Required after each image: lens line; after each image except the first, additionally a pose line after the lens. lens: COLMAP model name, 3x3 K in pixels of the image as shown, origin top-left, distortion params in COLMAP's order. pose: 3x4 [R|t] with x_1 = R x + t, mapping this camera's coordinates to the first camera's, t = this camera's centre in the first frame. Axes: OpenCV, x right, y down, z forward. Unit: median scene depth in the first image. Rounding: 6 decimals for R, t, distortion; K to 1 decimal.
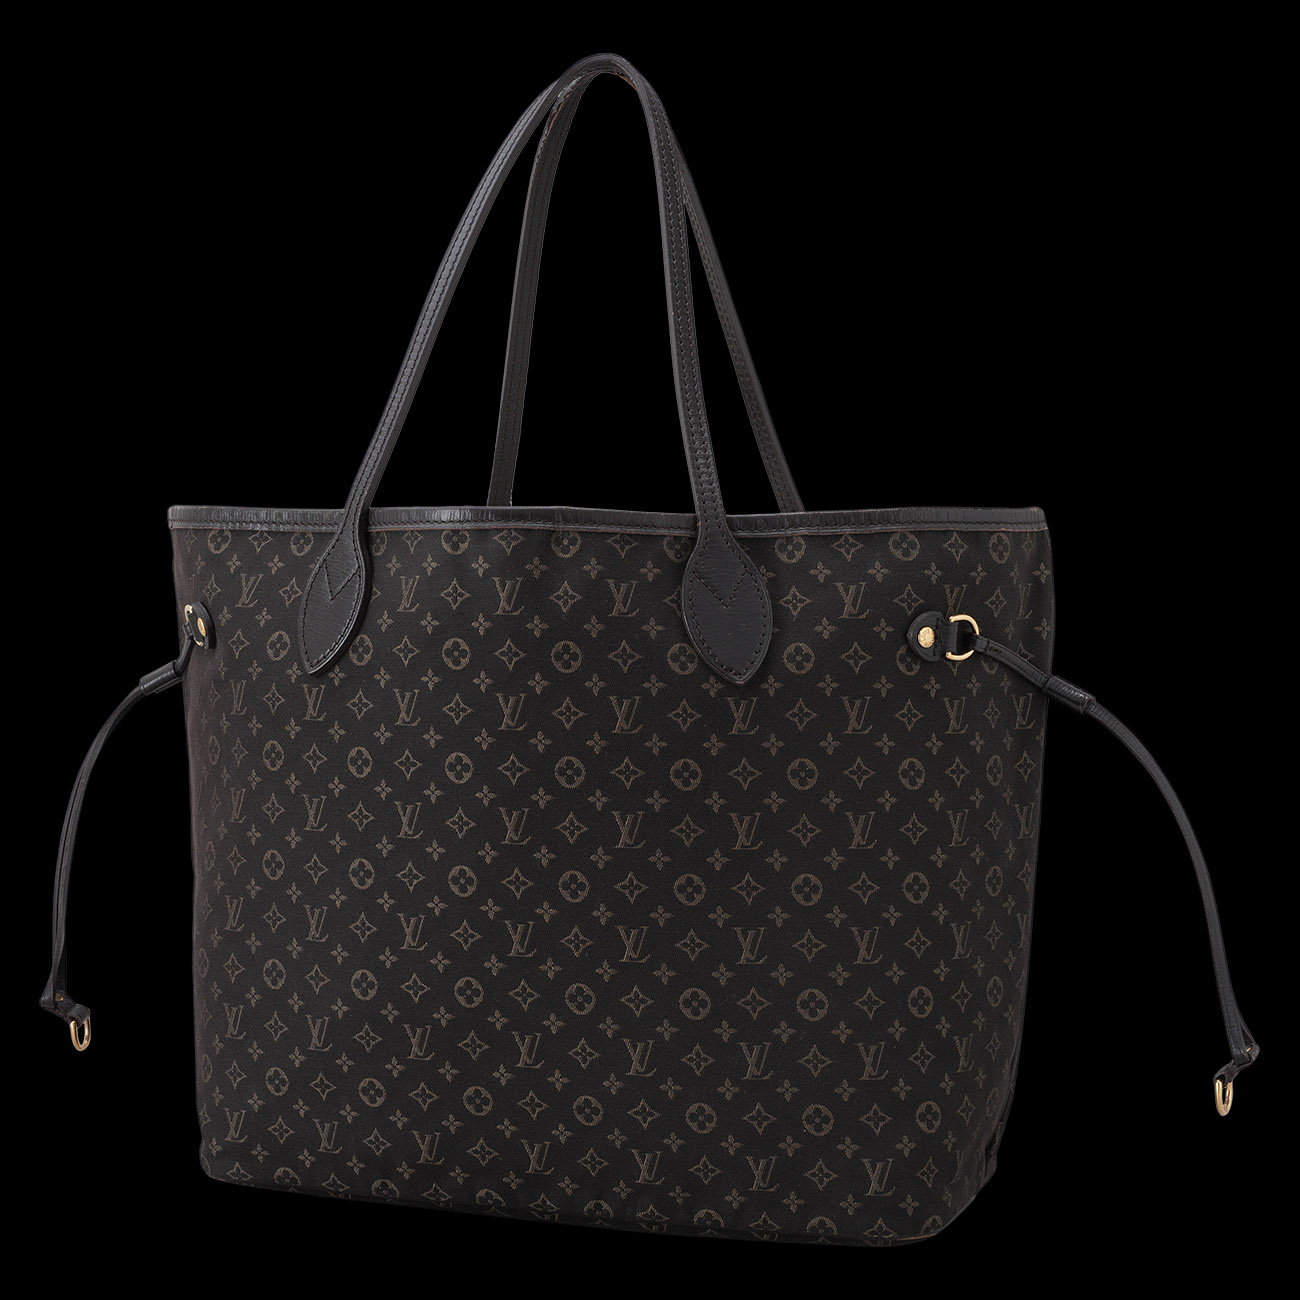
lens RADIAL K [[2765.8, 0, 648.1], [0, 2765.8, 646.2], [0, 0, 1]] dist [0.046064, 0.000000]
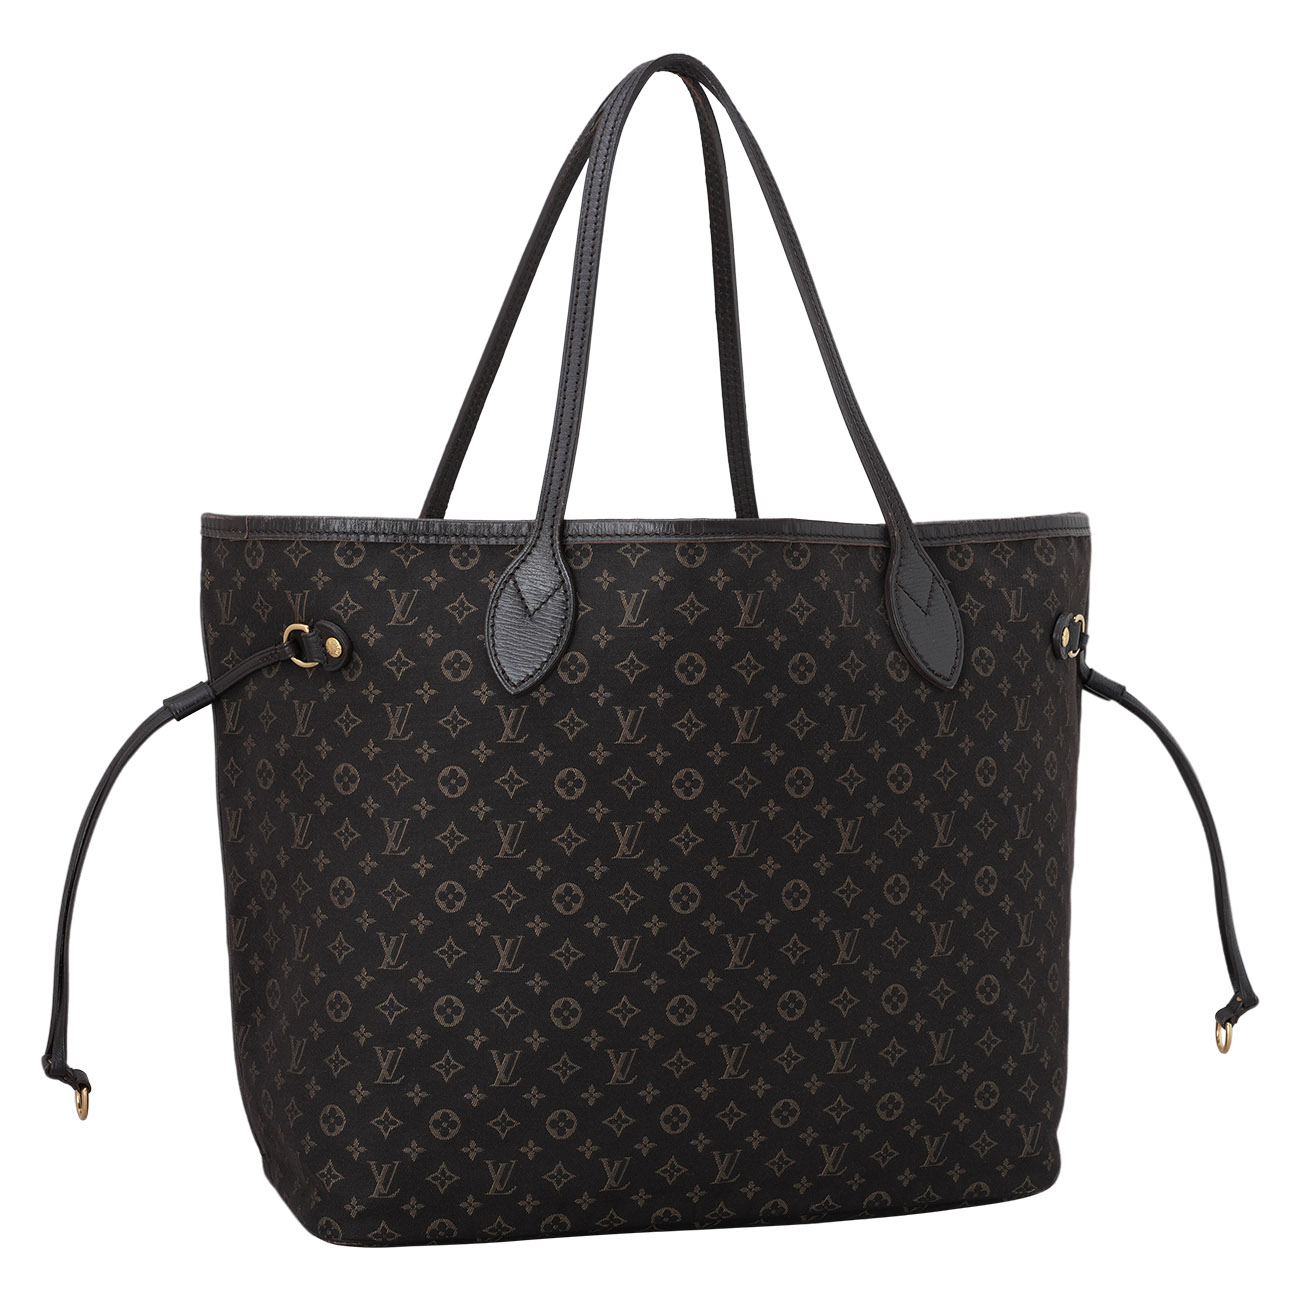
lens RADIAL K [[2765.8, 0, 703.2], [0, 2765.8, 685.6], [0, 0, 1]] dist [0.046064, 0.000000]
pose [[0.854927, -0.034766, 0.517582, -0.570604], [0.025015, 0.999354, 0.025808, -0.016272], [-0.518145, -0.009117, 0.855244, 0.152439]]
